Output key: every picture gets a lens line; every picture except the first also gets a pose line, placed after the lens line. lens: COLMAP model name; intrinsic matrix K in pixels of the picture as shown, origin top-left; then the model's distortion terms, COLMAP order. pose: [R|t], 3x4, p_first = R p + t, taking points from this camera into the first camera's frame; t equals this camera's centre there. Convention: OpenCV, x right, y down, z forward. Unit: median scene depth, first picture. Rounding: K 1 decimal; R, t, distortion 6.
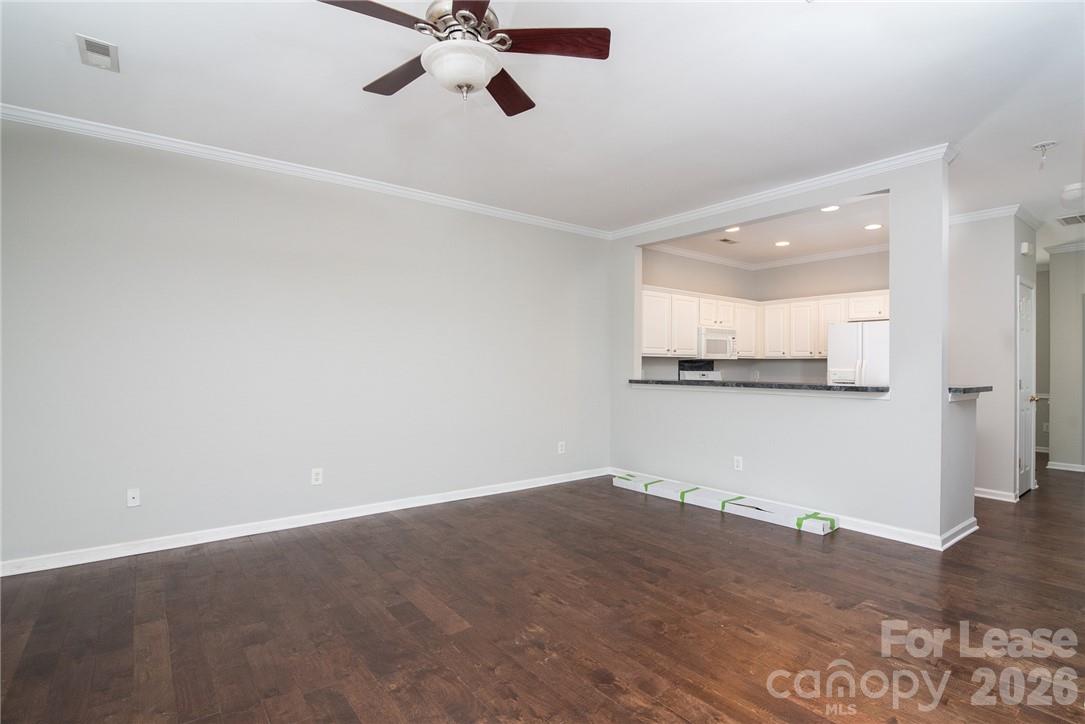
lens RADIAL K [[539.1, 0, 575.2], [0, 539.1, 364.5], [0, 0, 1]] dist [-0.001923, -0.000239]
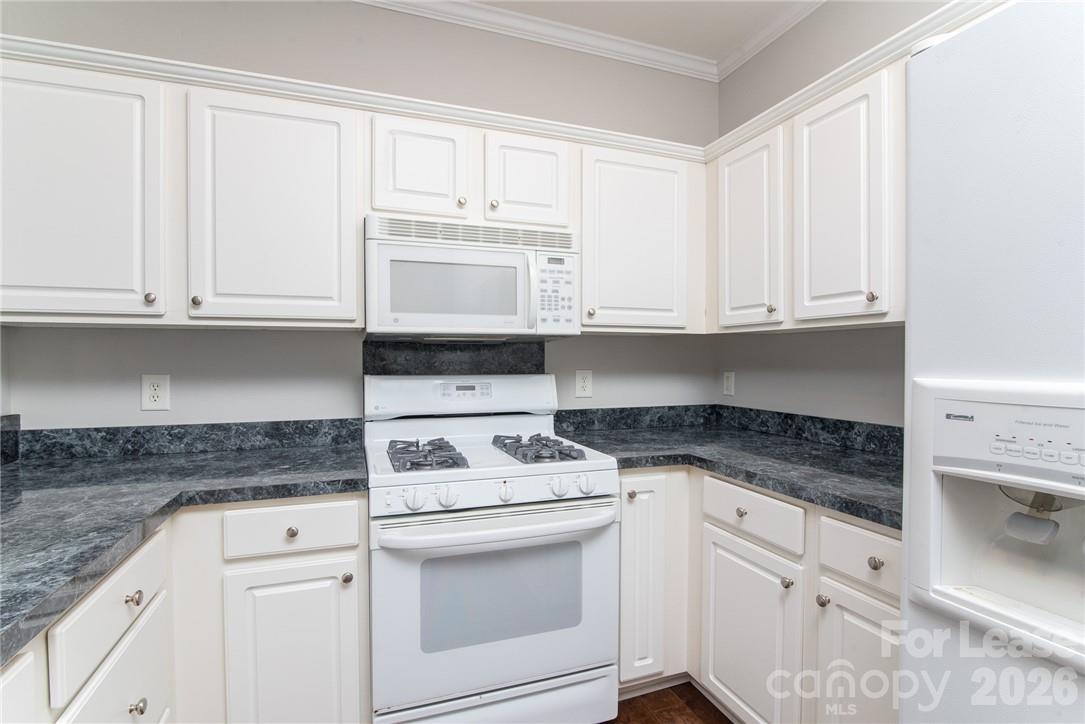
lens RADIAL K [[495.6, 0, 542.5], [0, 495.6, 362.0], [0, 0, 1]] dist [-0.021799, -0.000259]
pose [[0.952861, -0.001473, -0.303402, 0.819184], [0.004570, 0.999944, 0.009495, 0.003028], [0.303371, -0.010434, 0.952815, 1.637725]]
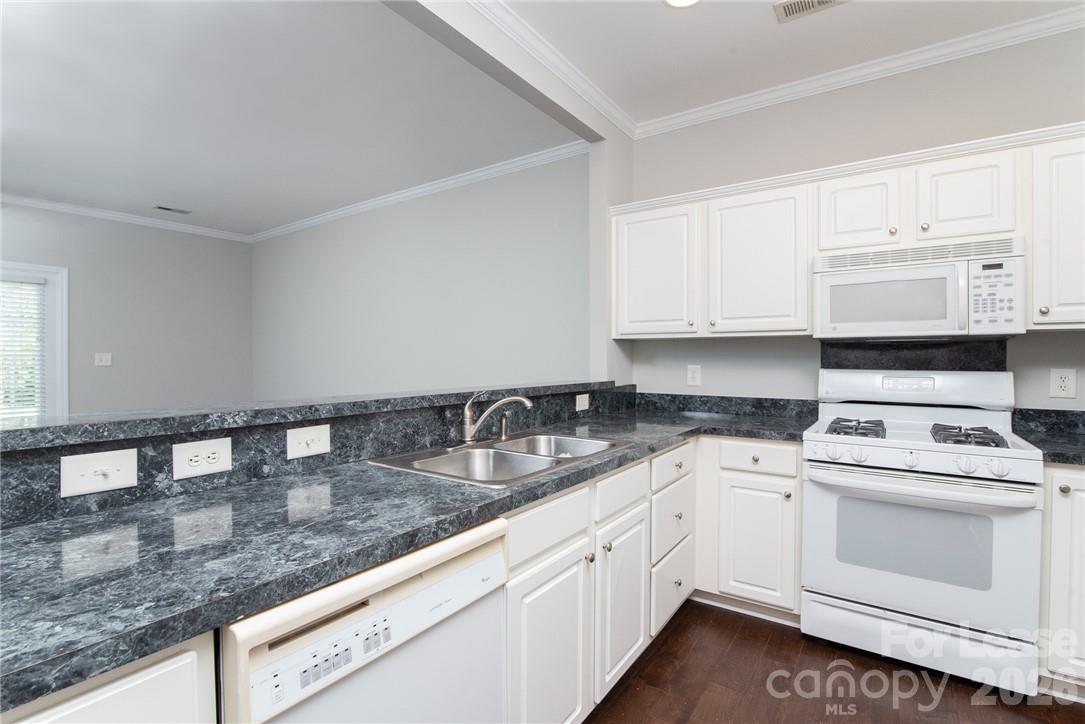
lens RADIAL K [[502.5, 0, 542.5], [0, 502.5, 362.0], [0, 0, 1]] dist [-0.024720, -0.000043]
pose [[0.274088, 0.007036, -0.961679, 1.087823], [0.003709, 0.999958, 0.008373, 0.004181], [0.961697, -0.005862, 0.274051, 1.482909]]
